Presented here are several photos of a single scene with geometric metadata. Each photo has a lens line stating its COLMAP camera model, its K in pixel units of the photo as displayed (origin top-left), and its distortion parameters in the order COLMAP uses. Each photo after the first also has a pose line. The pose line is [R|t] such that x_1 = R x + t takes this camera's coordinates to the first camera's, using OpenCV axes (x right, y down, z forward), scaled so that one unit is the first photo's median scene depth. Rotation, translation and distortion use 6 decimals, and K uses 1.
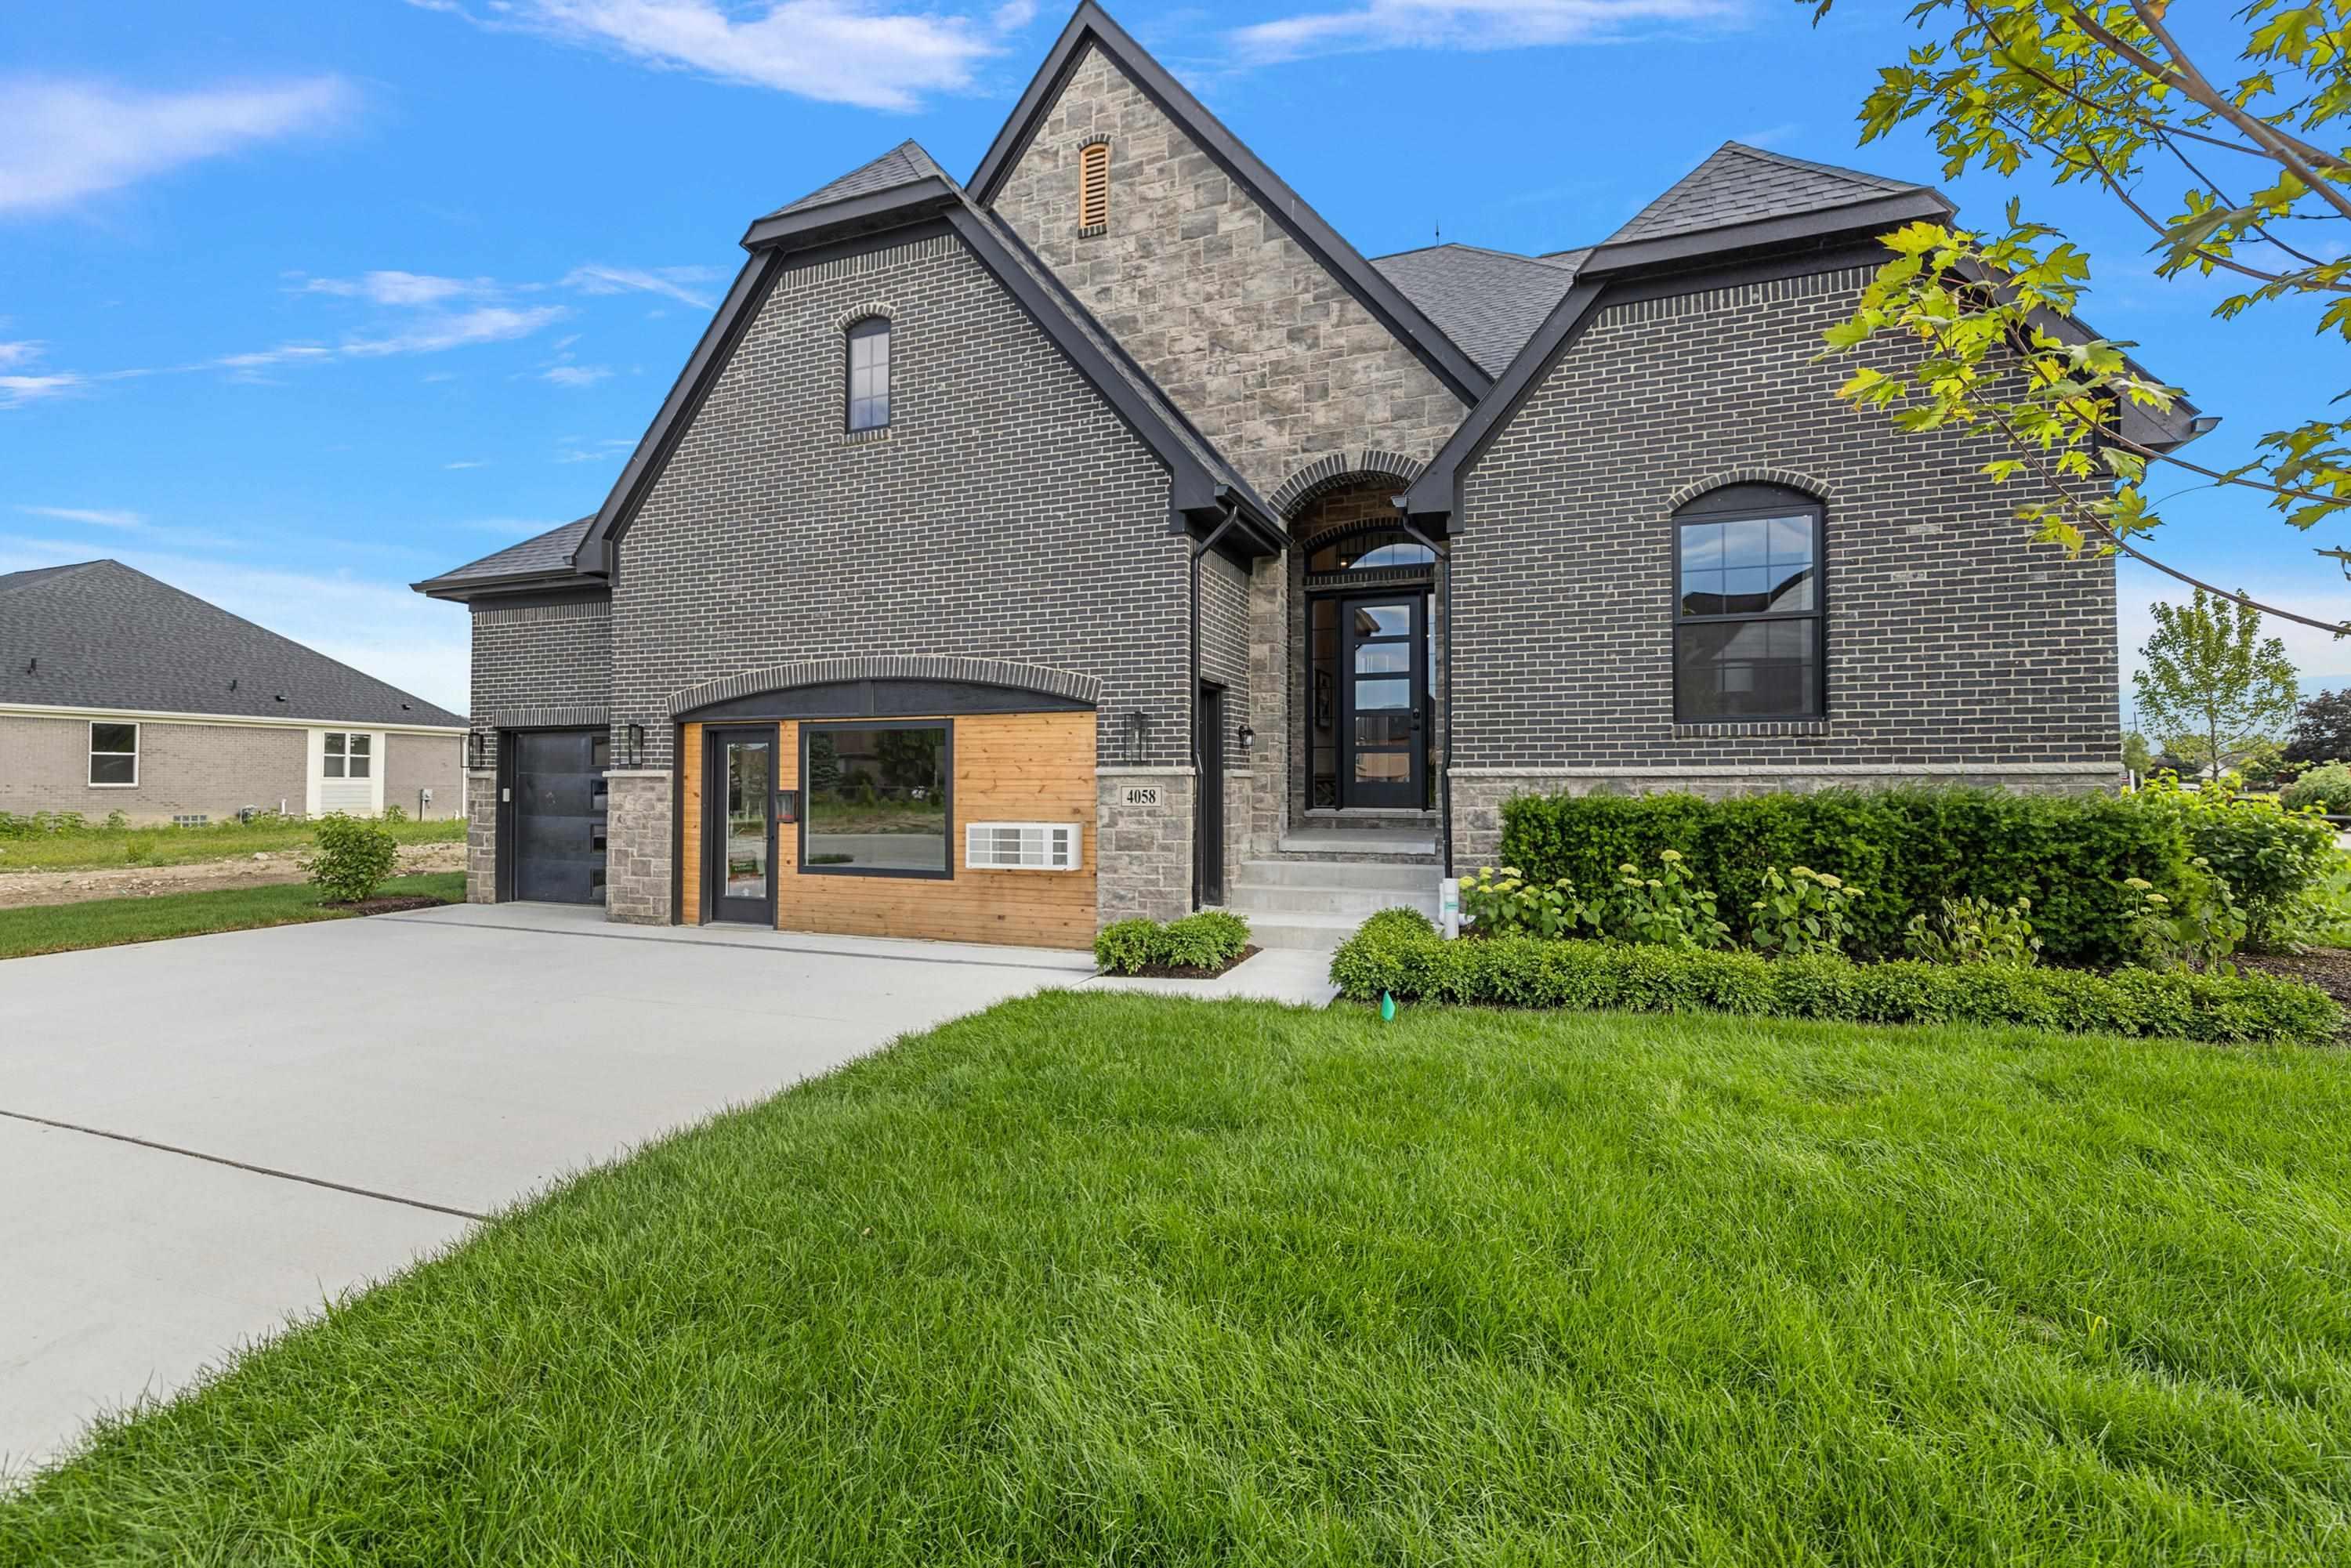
lens RADIAL K [[996.4, 0, 1165.7], [0, 996.4, 768.4], [0, 0, 1]] dist [0.000997, -0.000305]
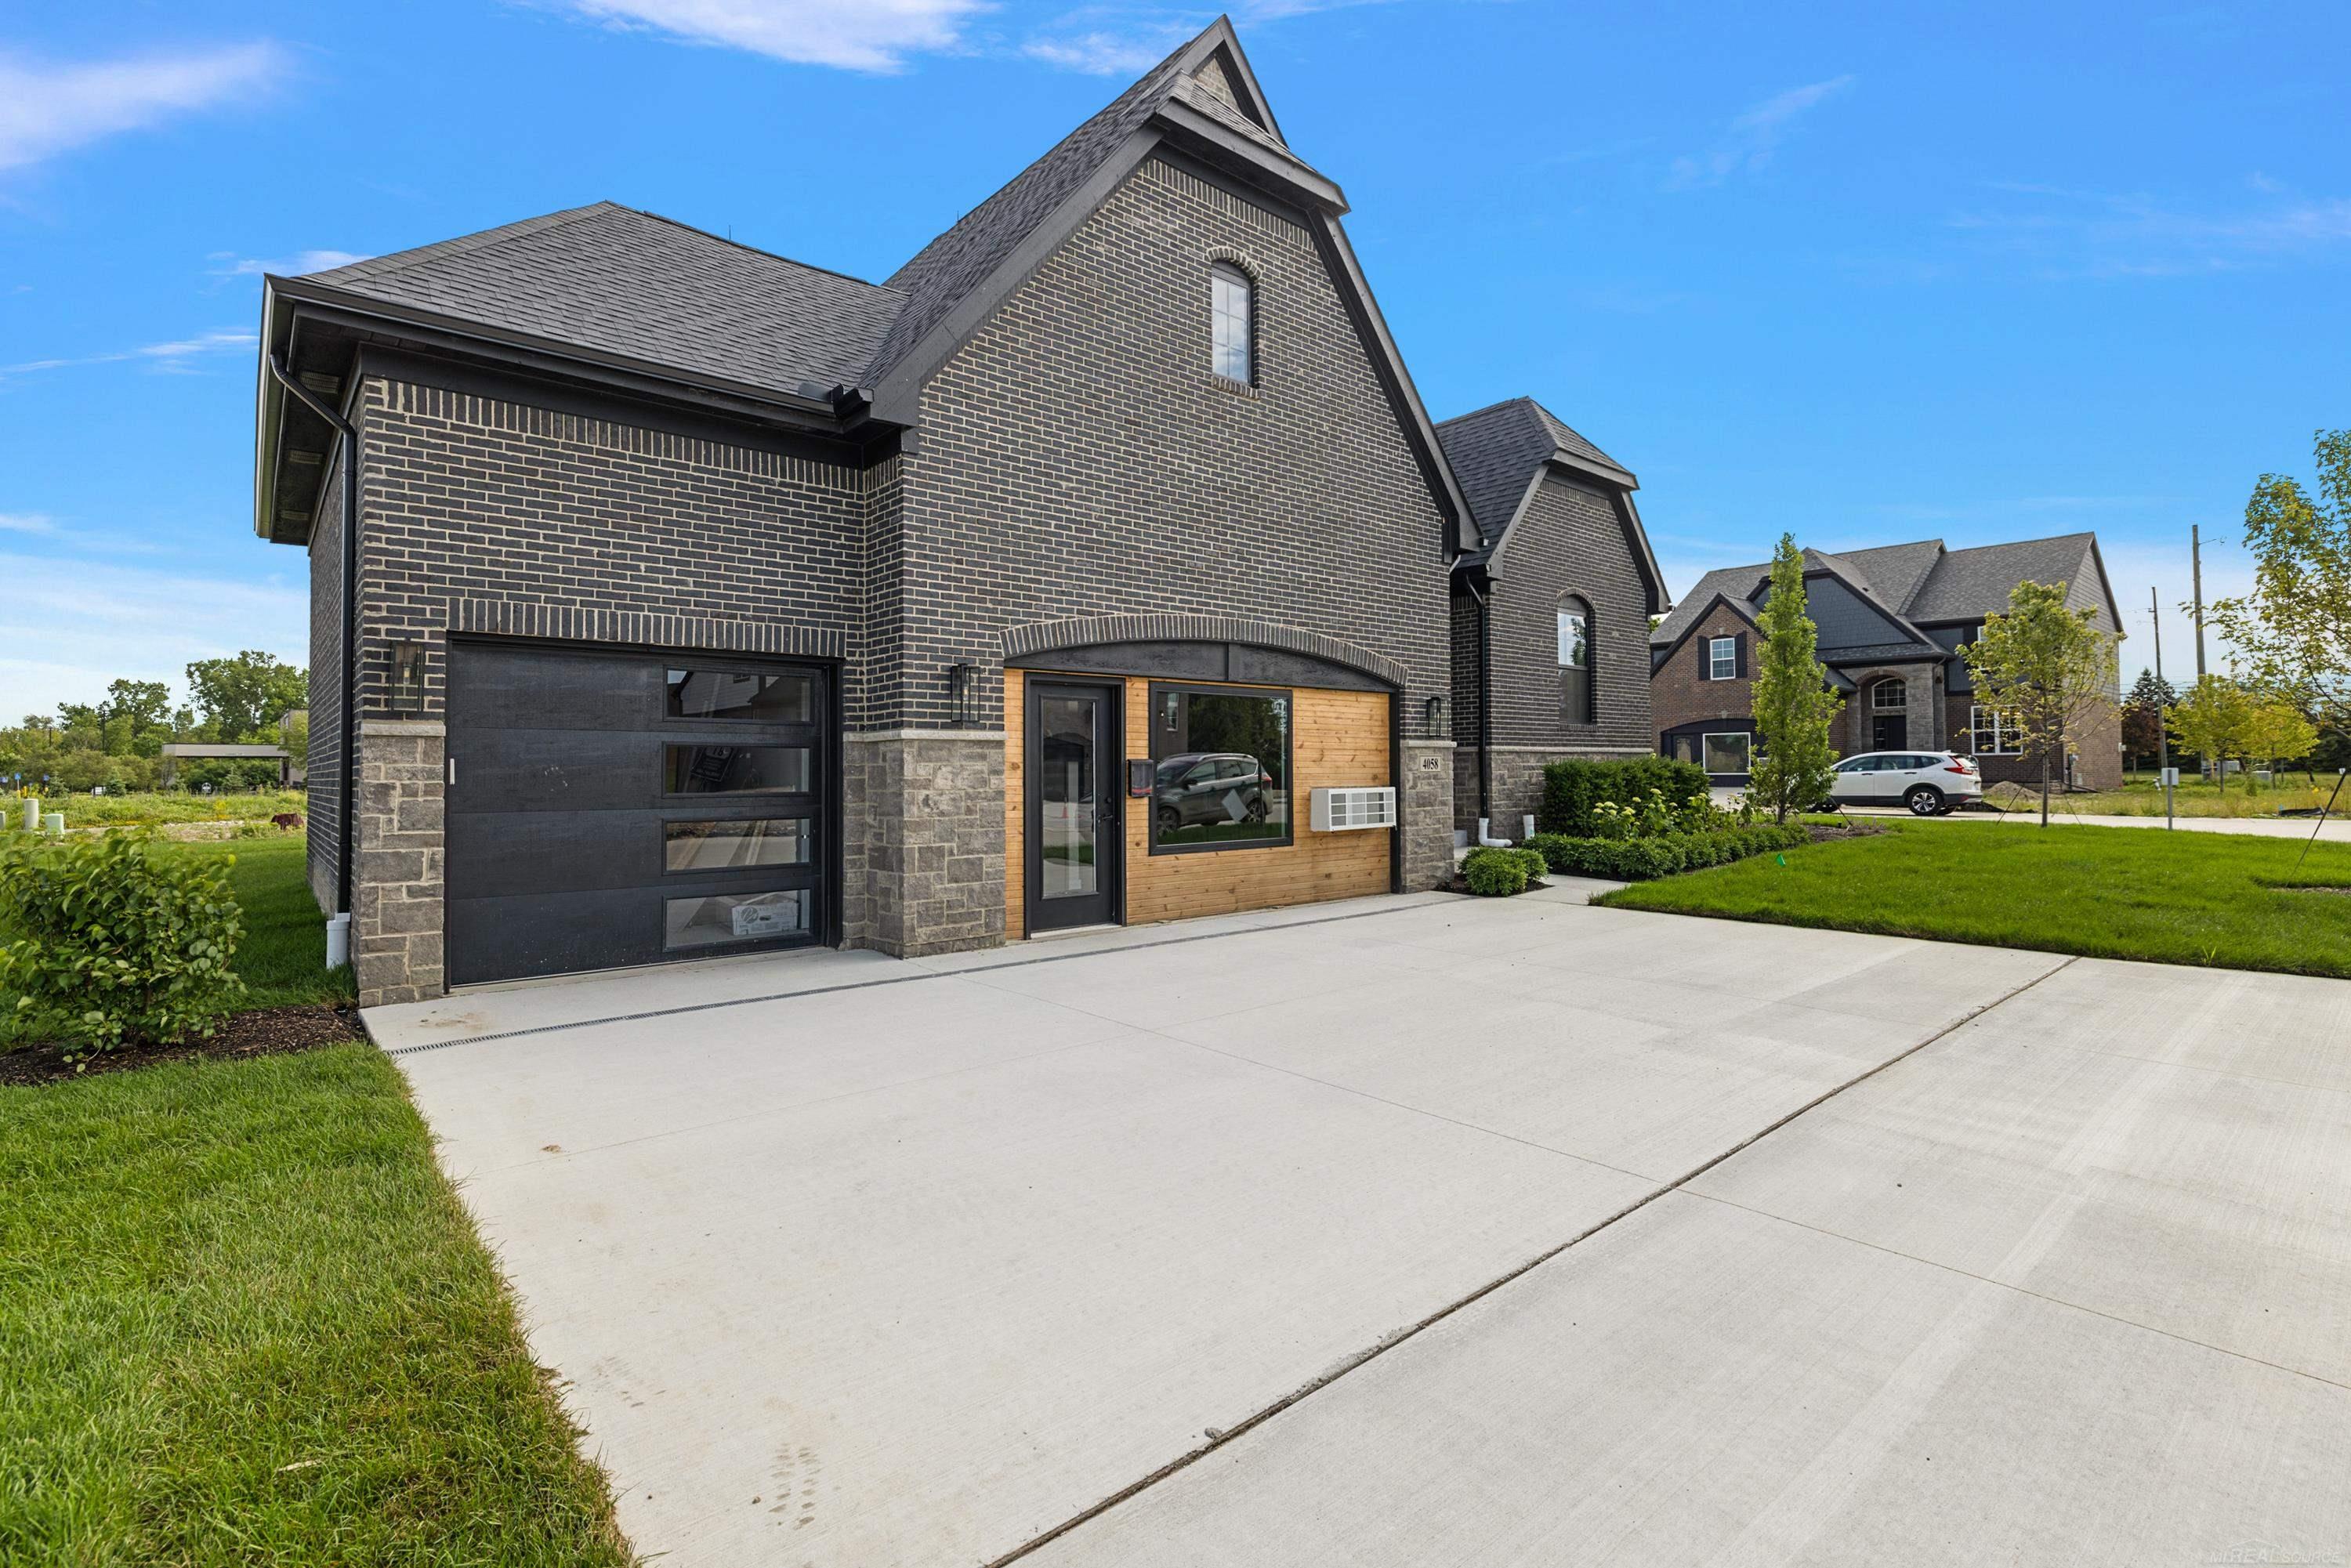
lens RADIAL K [[1066.6, 0, 1187.6], [0, 1066.6, 760.0], [0, 0, 1]] dist [-0.022157, -0.000351]
pose [[0.473127, 0.005374, 0.880978, -1.163182], [-0.006924, 0.999973, -0.002381, 0.024288], [-0.880967, -0.004973, 0.473152, 0.532920]]
